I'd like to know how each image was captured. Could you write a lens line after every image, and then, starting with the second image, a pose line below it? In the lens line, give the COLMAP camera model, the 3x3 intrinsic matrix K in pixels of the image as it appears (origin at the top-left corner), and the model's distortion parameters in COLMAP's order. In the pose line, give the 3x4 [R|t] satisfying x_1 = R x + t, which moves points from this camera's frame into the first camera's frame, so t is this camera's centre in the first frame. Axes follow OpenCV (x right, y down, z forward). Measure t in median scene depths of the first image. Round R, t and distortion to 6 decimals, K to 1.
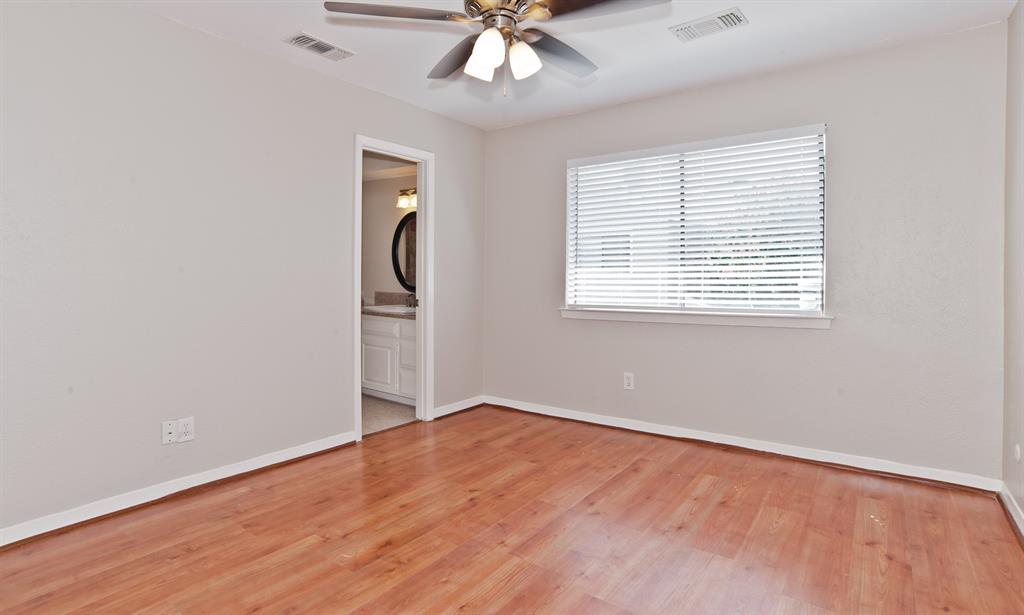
lens RADIAL K [[515.4, 0, 513.6], [0, 515.4, 276.9], [0, 0, 1]] dist [-0.097775, 0.054658]
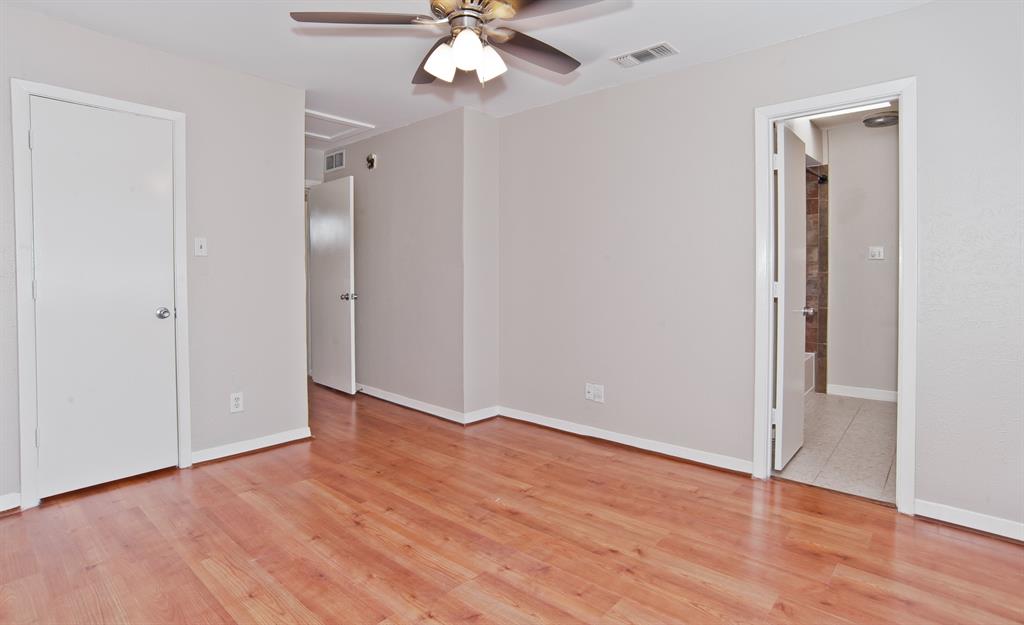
lens RADIAL K [[518.2, 0, 514.1], [0, 518.2, 285.8], [0, 0, 1]] dist [-0.029706, 0.001736]
pose [[-0.087099, 0.016018, -0.996071, 0.820823], [-0.000950, 0.999869, 0.016162, -0.004762], [0.996199, 0.002354, -0.087073, 0.990658]]
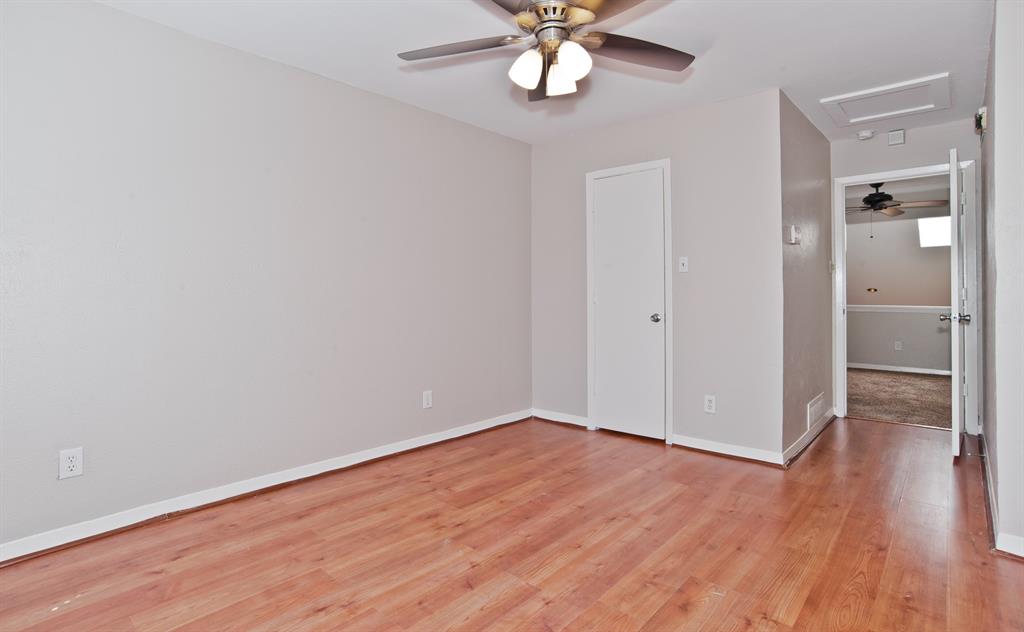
lens RADIAL K [[515.1, 0, 512.3], [0, 515.1, 291.5], [0, 0, 1]] dist [-0.047560, 0.002136]
pose [[-0.995597, -0.001936, 0.093716, -0.038071], [-0.002082, 0.999997, -0.001455, 0.002500], [-0.093713, -0.001643, -0.995598, 1.682964]]
